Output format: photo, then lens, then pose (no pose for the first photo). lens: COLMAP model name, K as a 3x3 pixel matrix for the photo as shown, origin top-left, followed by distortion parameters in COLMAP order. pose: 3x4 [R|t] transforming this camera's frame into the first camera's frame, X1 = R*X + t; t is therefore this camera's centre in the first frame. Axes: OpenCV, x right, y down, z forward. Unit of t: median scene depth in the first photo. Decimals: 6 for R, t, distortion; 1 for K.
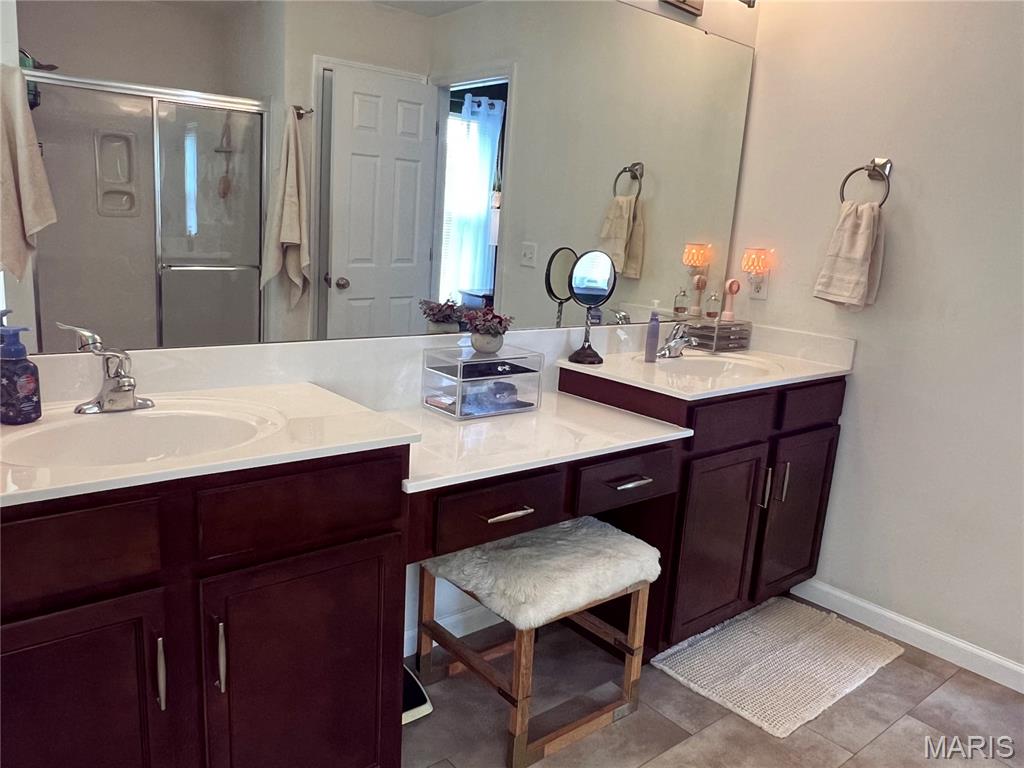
lens RADIAL K [[763.3, 0, 512.0], [0, 763.3, 384.0], [0, 0, 1]] dist [0.030883, 0.000154]
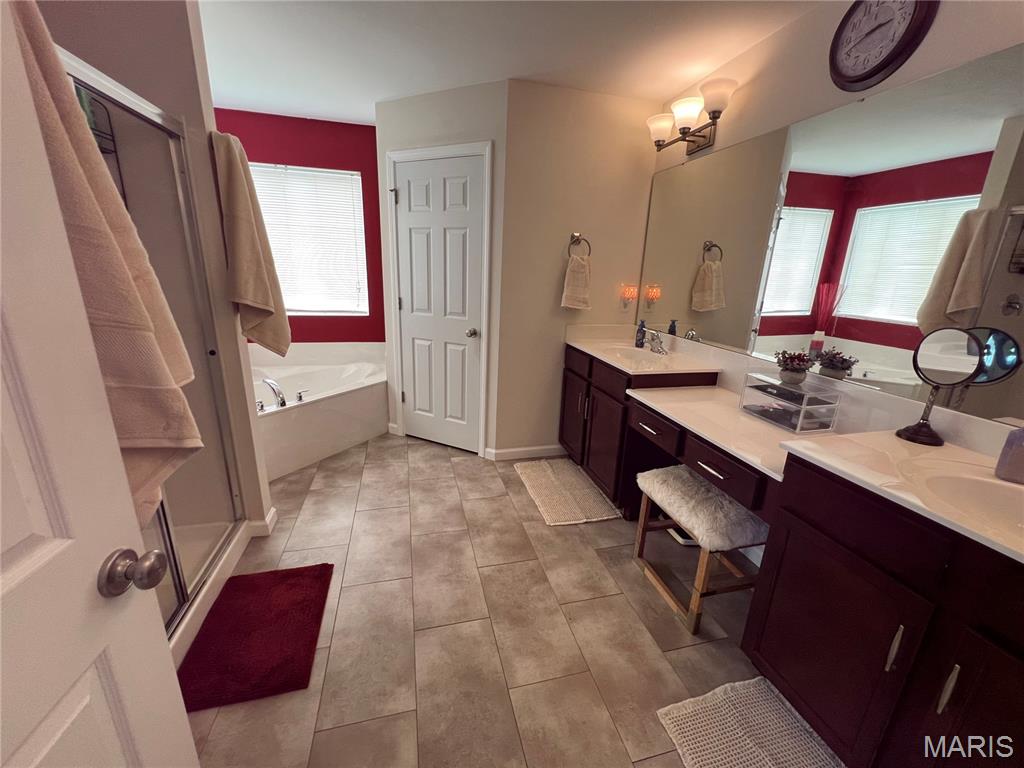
lens RADIAL K [[410.0, 0, 512.8], [0, 410.0, 385.5], [0, 0, 1]] dist [-0.002926, 0.000681]
pose [[-0.417669, 0.183586, -0.889859, 0.849005], [-0.242234, 0.921429, 0.303795, -0.138088], [0.875714, 0.342440, -0.340382, 0.780106]]
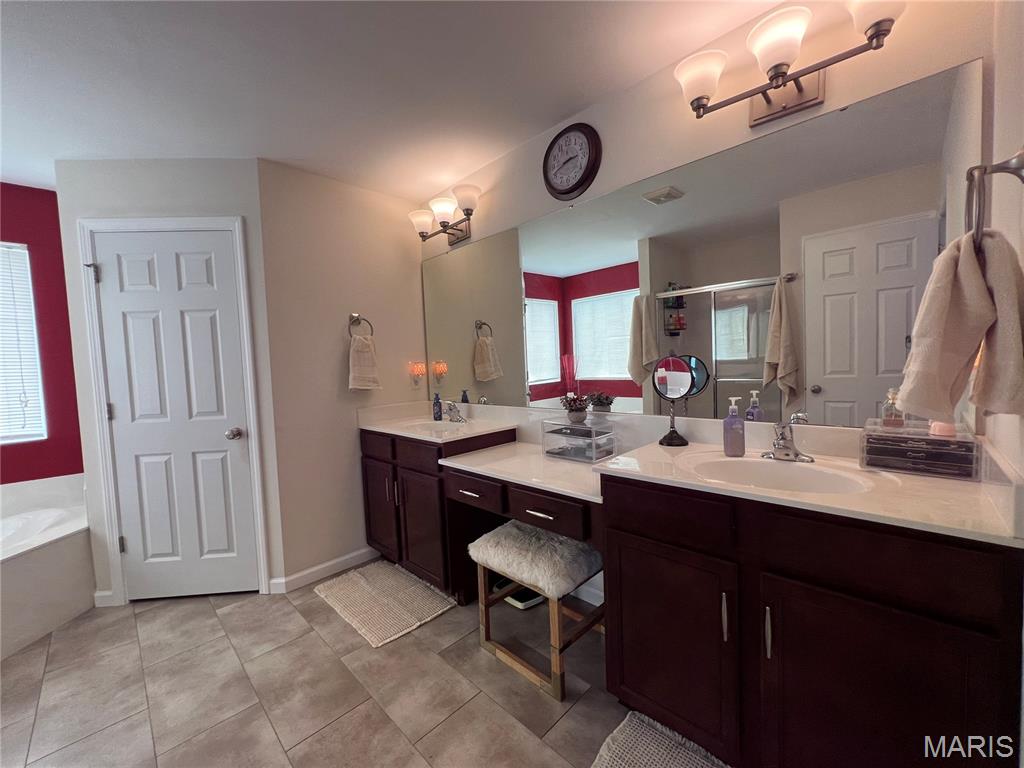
lens RADIAL K [[410.0, 0, 512.8], [0, 410.0, 385.5], [0, 0, 1]] dist [-0.002926, 0.000681]
pose [[0.097949, -0.004187, -0.995183, 0.814975], [-0.154457, 0.987810, -0.019358, -0.076881], [0.983132, 0.155609, 0.096108, 0.740901]]
